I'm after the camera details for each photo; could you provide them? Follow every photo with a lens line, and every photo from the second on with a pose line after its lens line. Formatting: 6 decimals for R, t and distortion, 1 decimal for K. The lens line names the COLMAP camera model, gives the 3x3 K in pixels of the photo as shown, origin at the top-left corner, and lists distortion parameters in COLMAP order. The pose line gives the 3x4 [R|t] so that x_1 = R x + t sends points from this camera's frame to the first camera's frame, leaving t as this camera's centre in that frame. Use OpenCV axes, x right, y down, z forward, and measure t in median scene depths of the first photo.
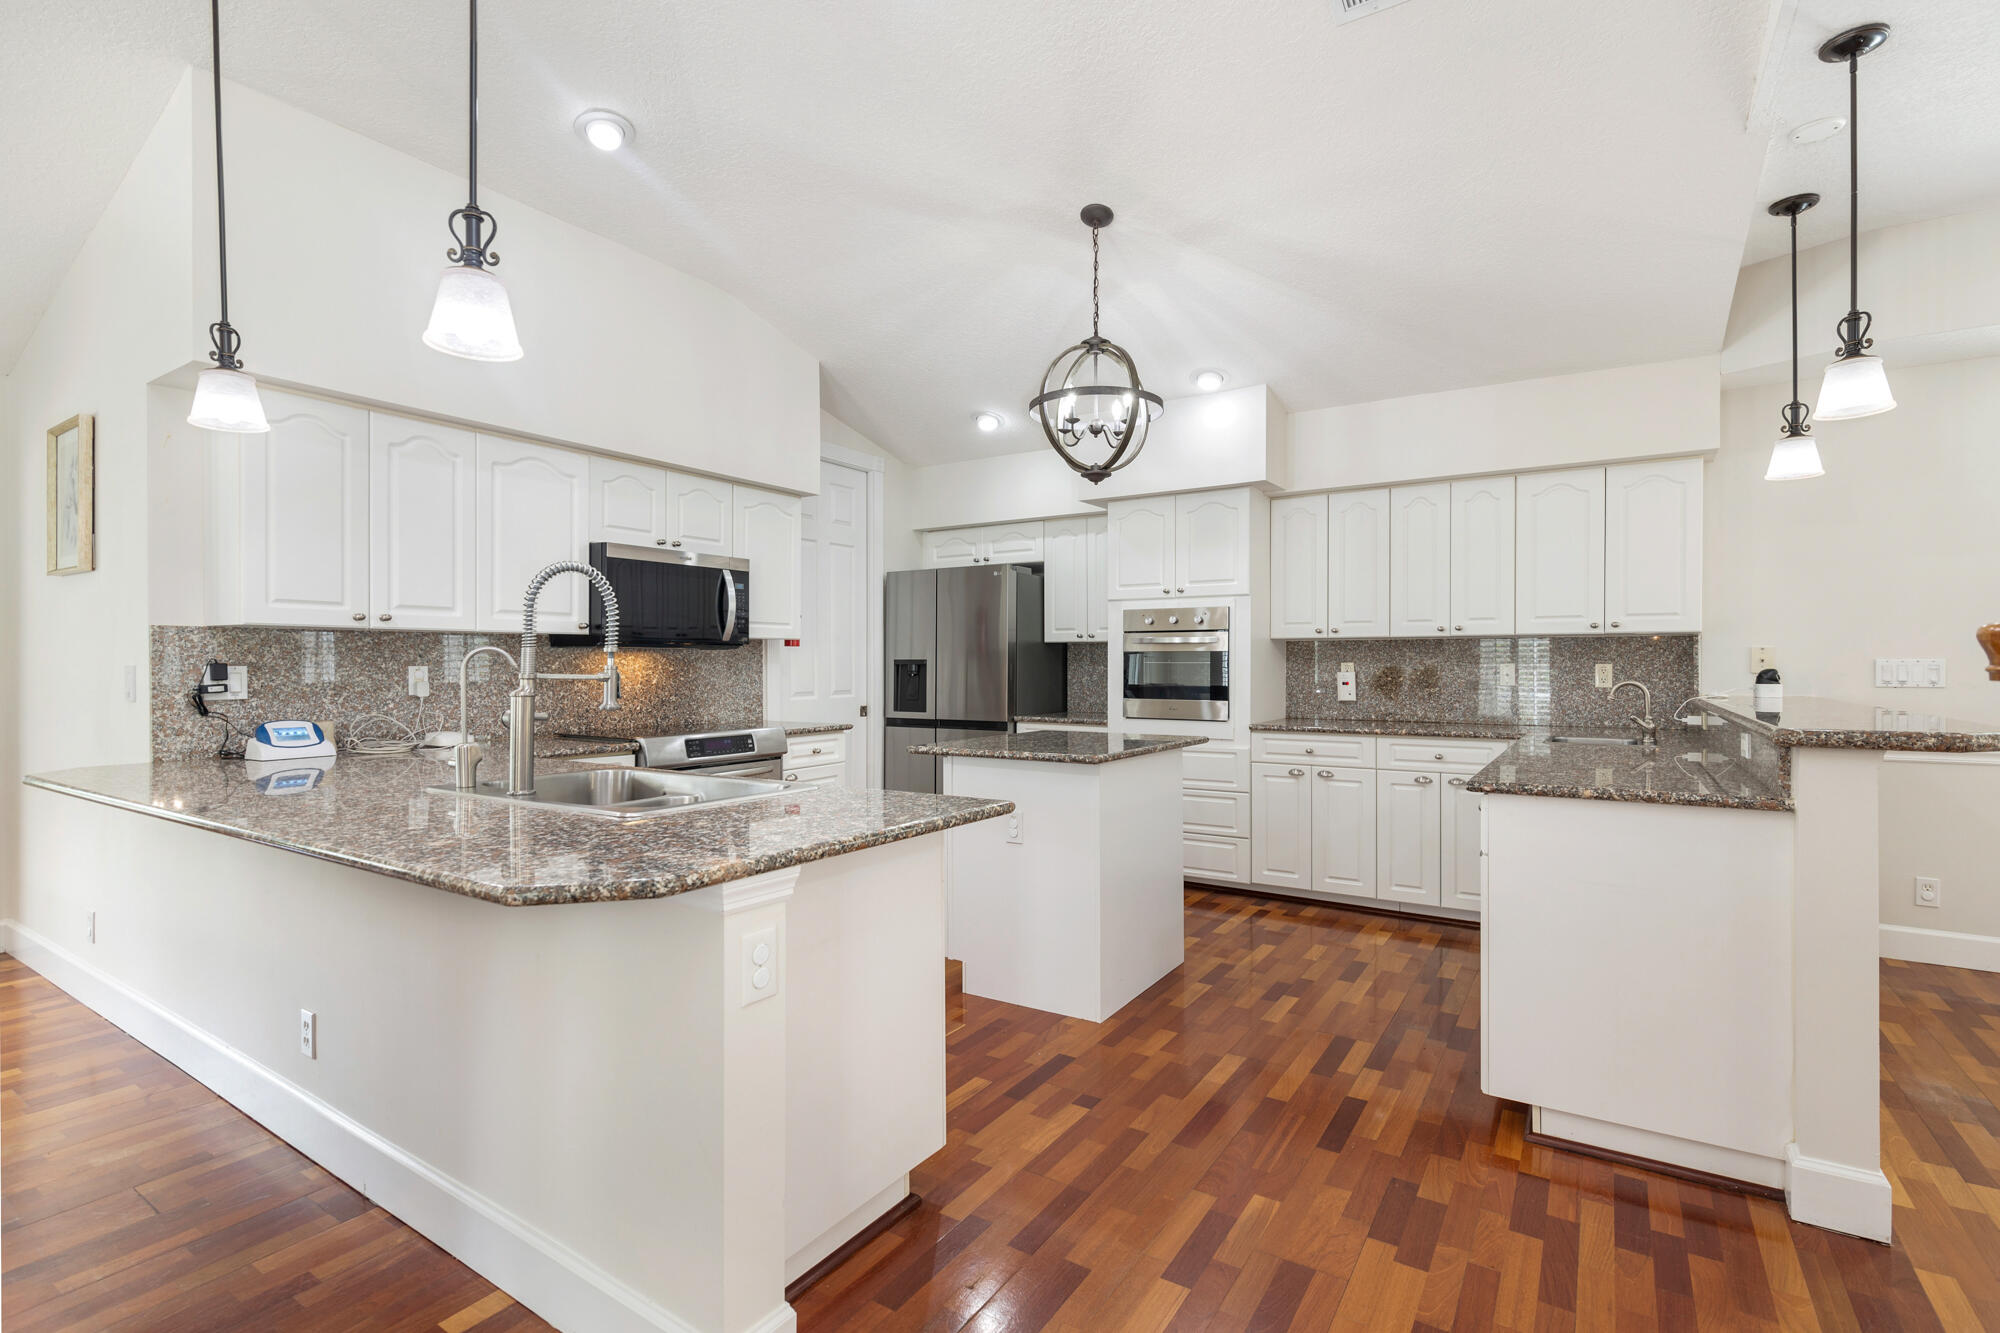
lens RADIAL K [[917.8, 0, 1024.3], [0, 917.8, 660.0], [0, 0, 1]] dist [-0.003281, -0.000830]
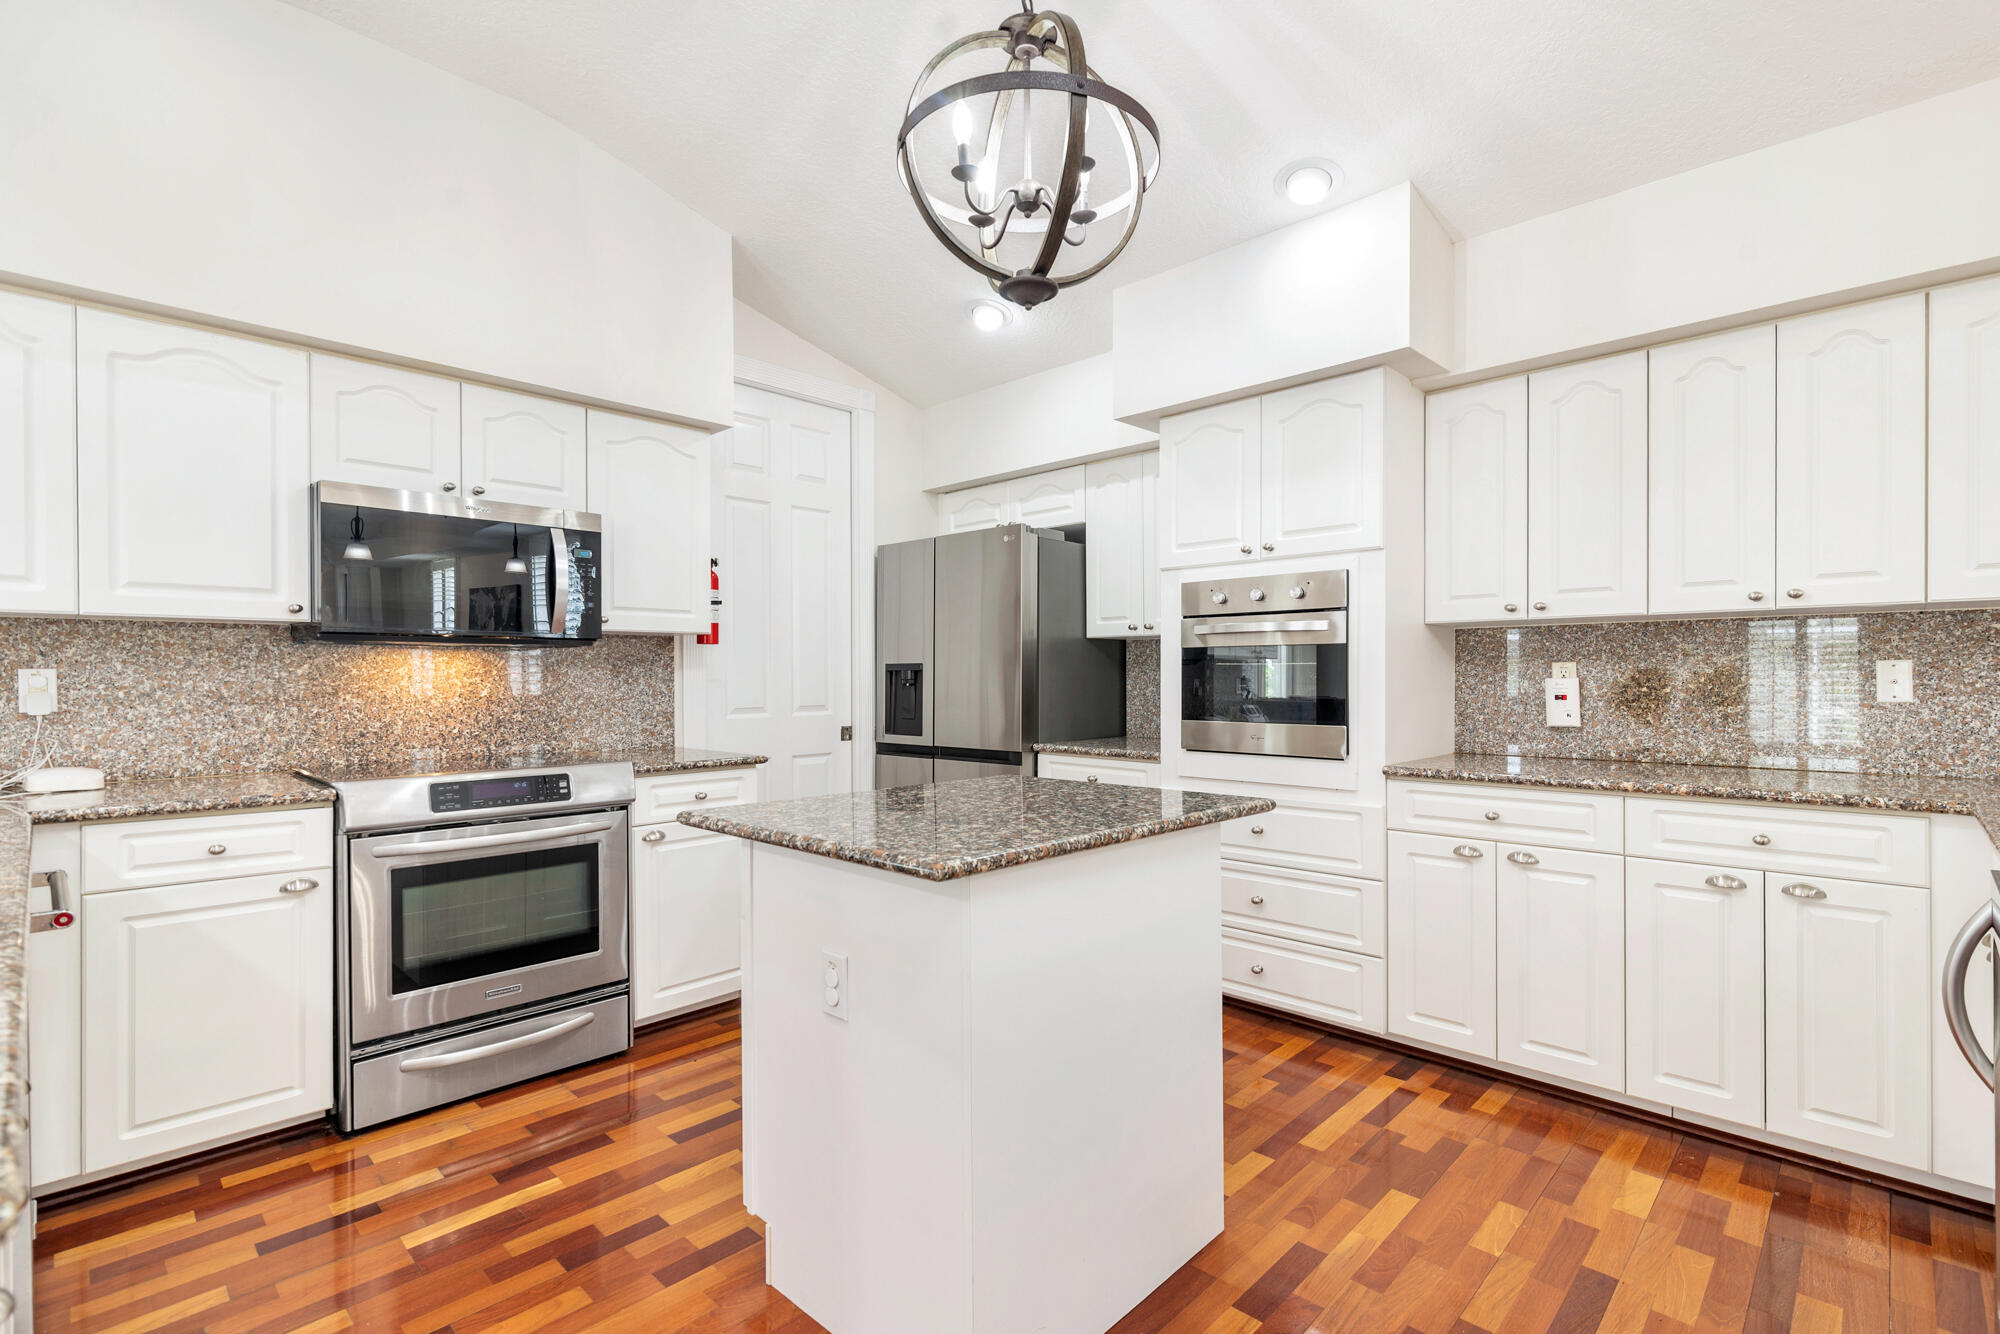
lens RADIAL K [[917.8, 0, 1007.7], [0, 917.8, 677.9], [0, 0, 1]] dist [-0.003281, -0.000830]
pose [[0.979737, -0.002815, -0.200267, 0.130463], [0.003828, 0.999982, 0.004674, 0.009747], [0.200251, -0.005346, 0.979730, 0.382998]]
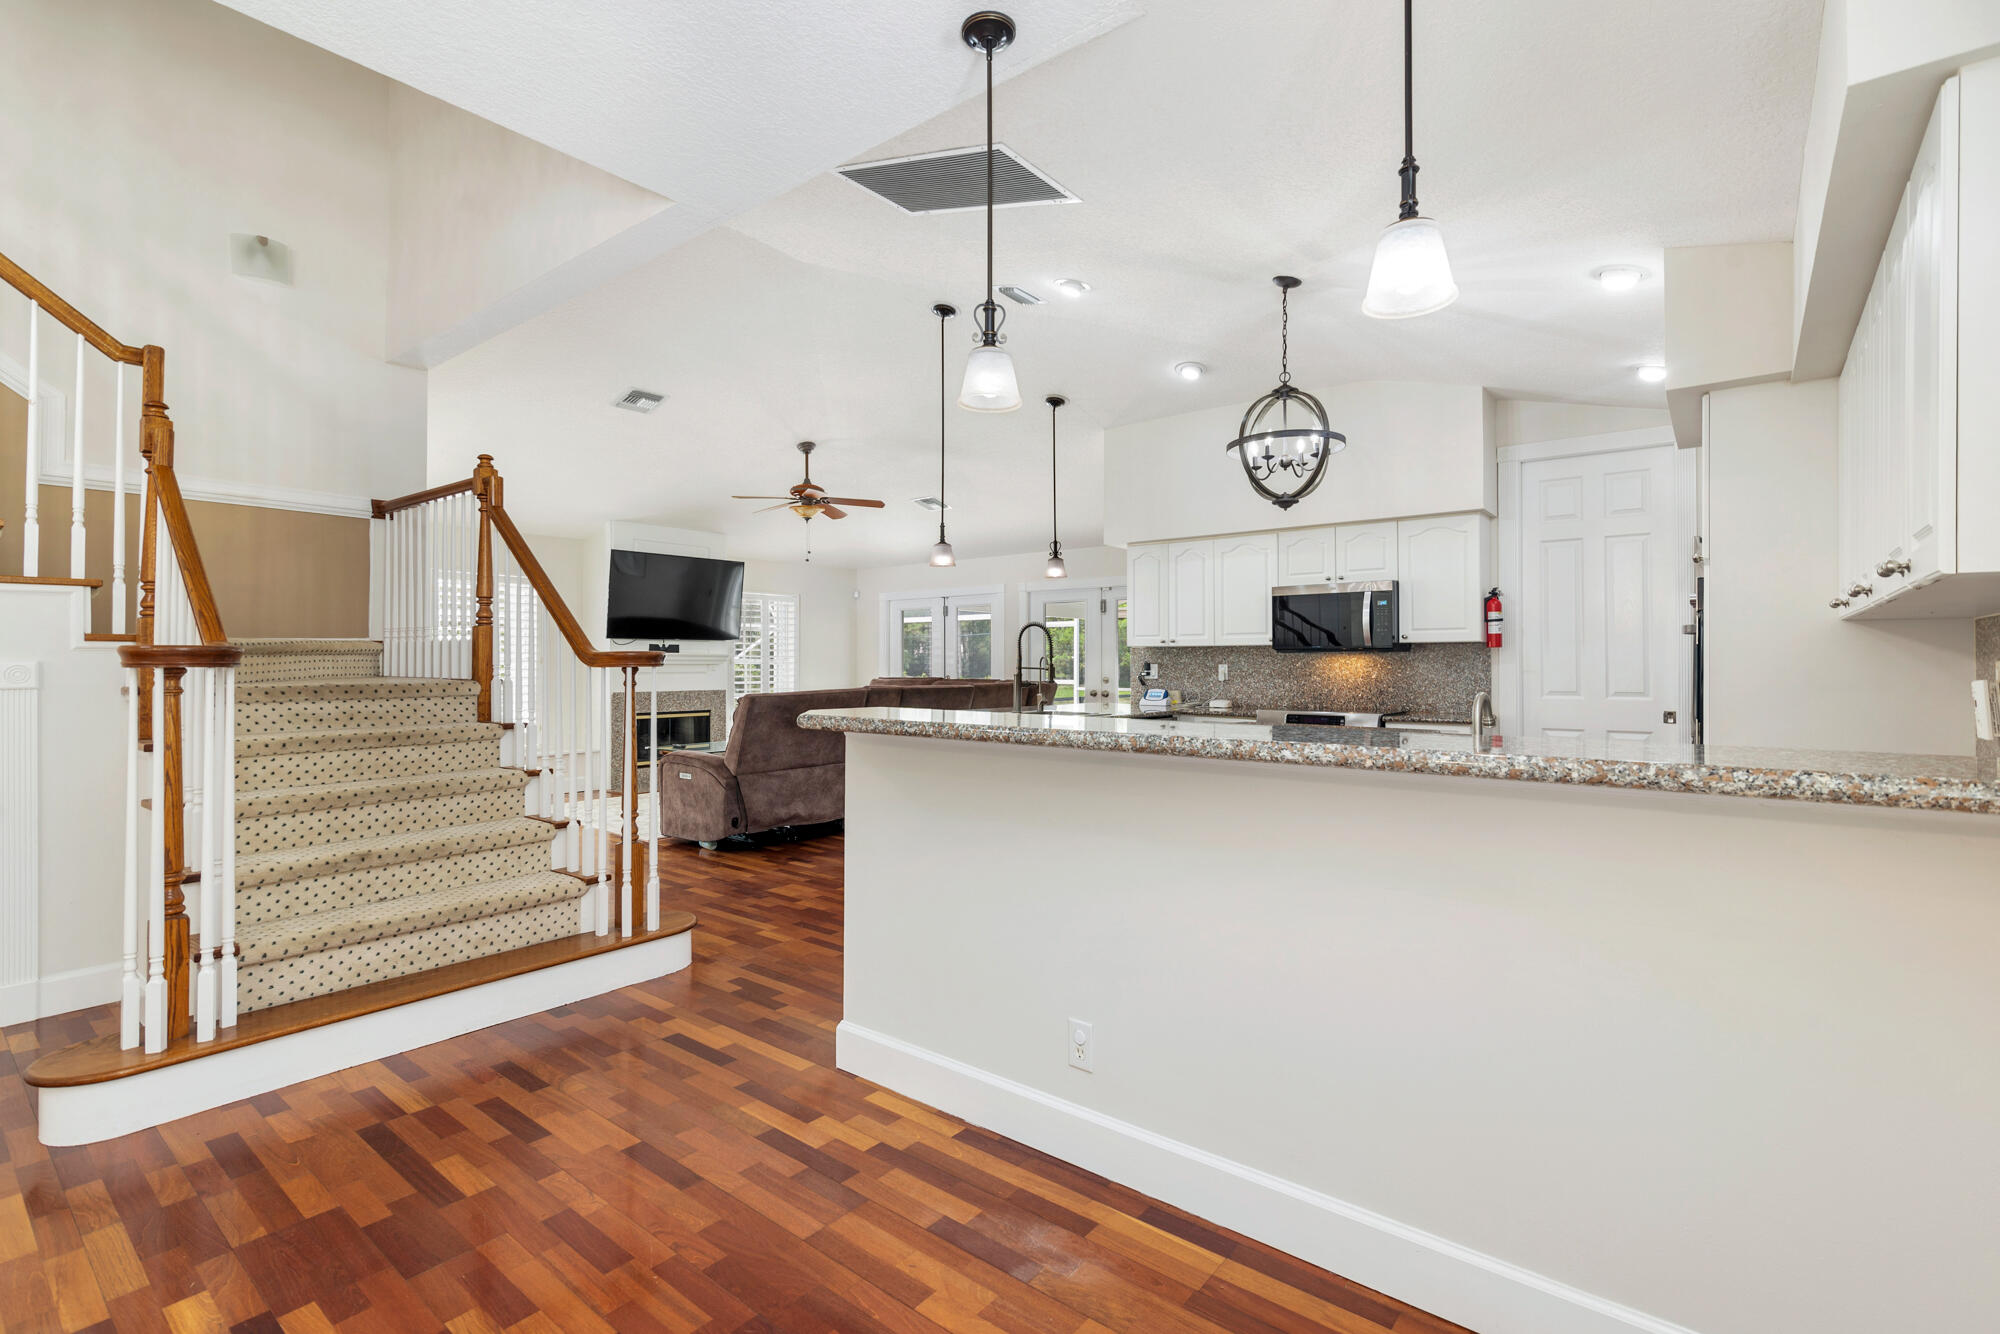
lens RADIAL K [[917.8, 0, 996.7], [0, 917.8, 654.7], [0, 0, 1]] dist [-0.003281, -0.000830]
pose [[-0.118508, -0.010177, -0.992901, 0.990006], [0.003134, 0.999939, -0.010623, 0.003869], [0.992948, -0.004371, -0.118469, 0.597830]]
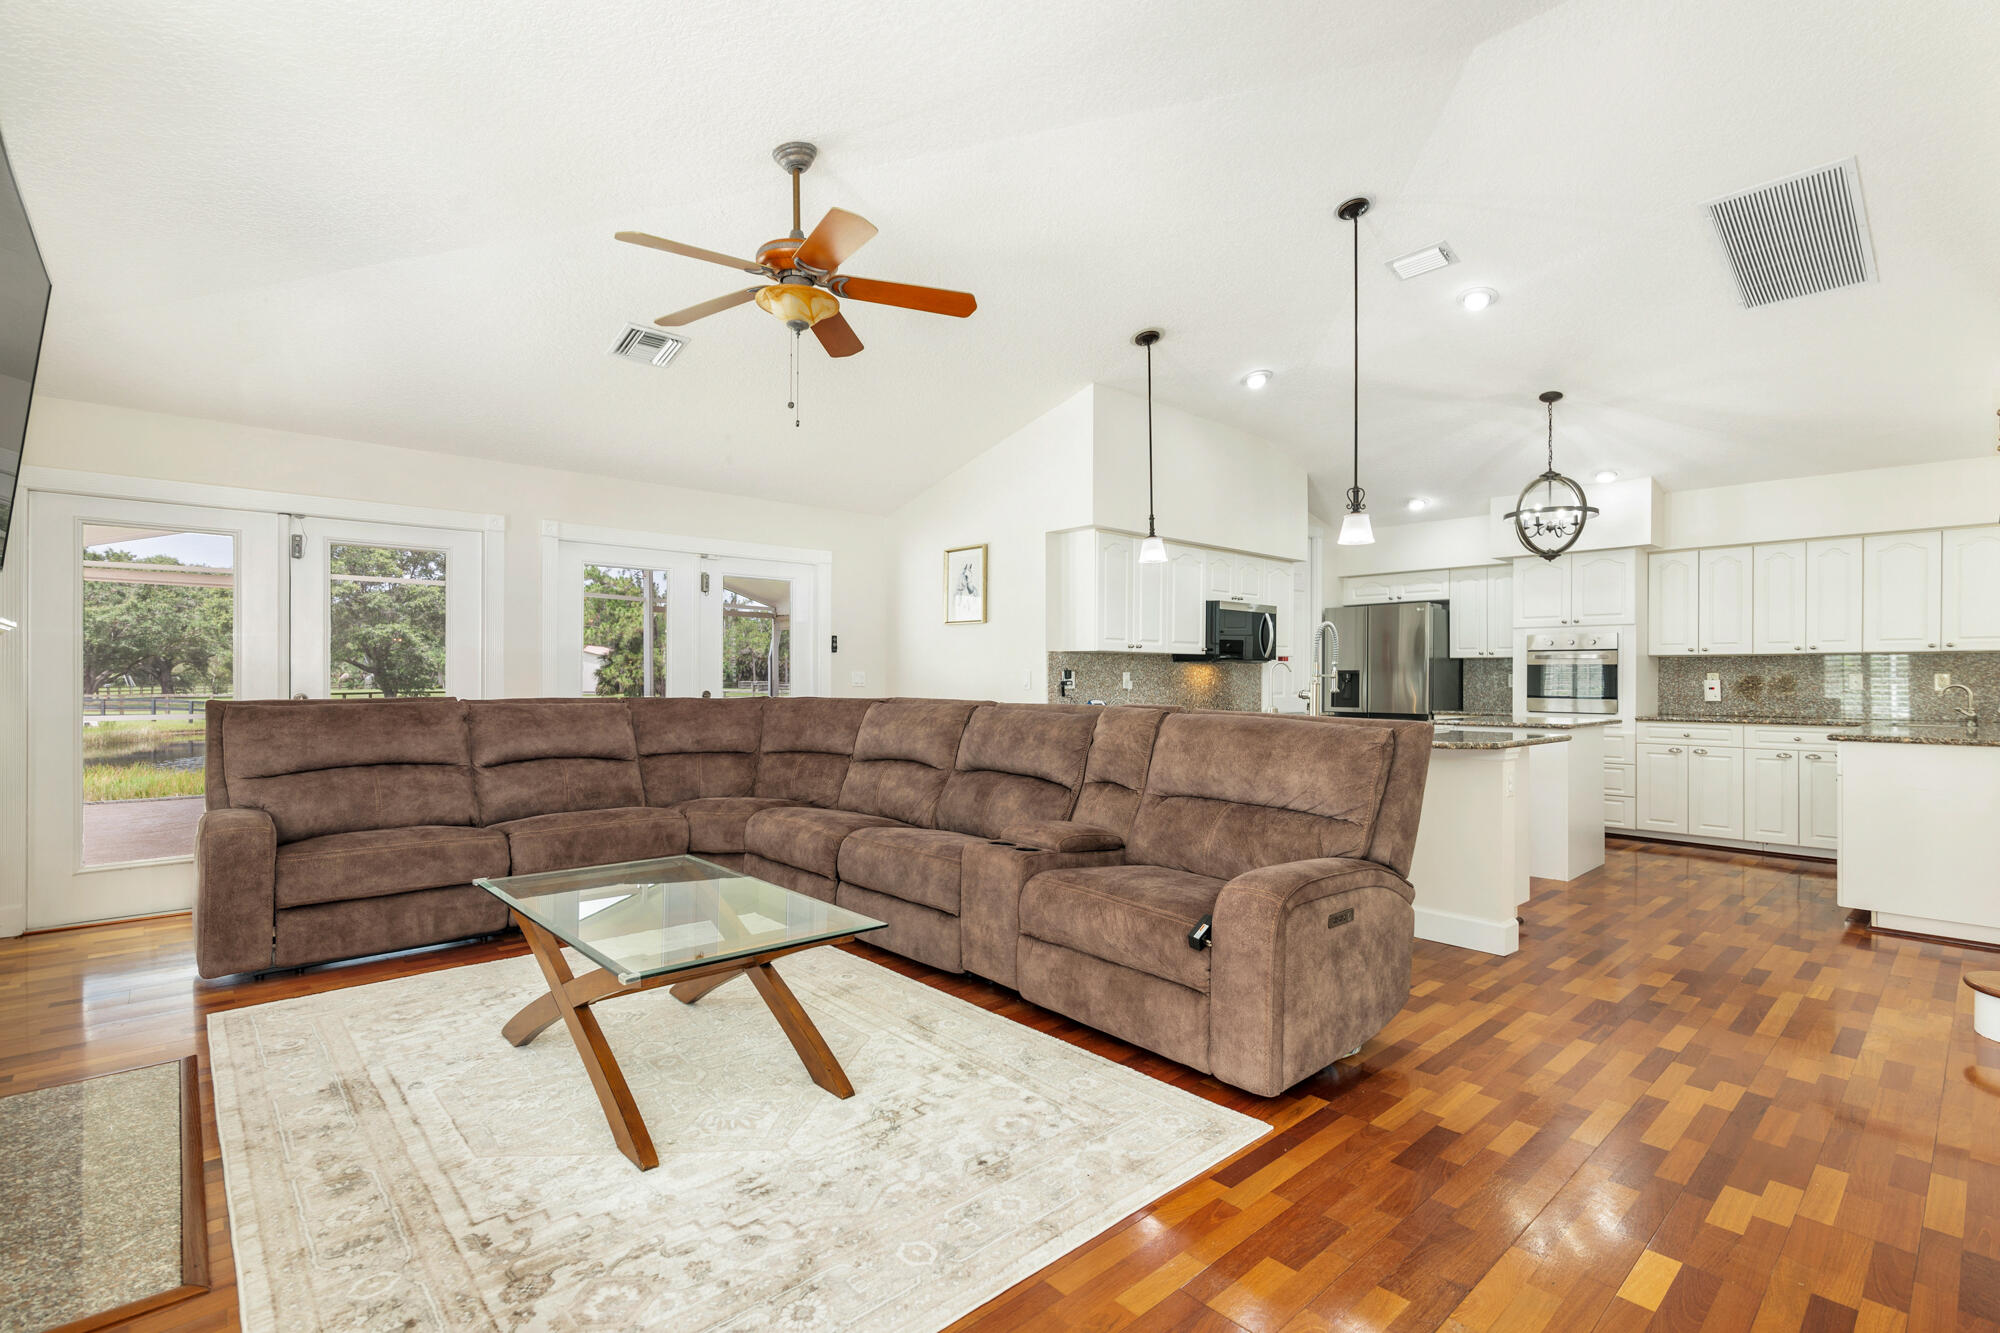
lens RADIAL K [[916.7, 0, 1004.4], [0, 916.7, 668.7], [0, 0, 1]] dist [-0.002019, -0.000283]
pose [[0.964248, 0.001211, -0.265000, -0.326113], [-0.002861, 0.999979, -0.005841, 0.008324], [0.264987, 0.006390, 0.964231, -0.631776]]
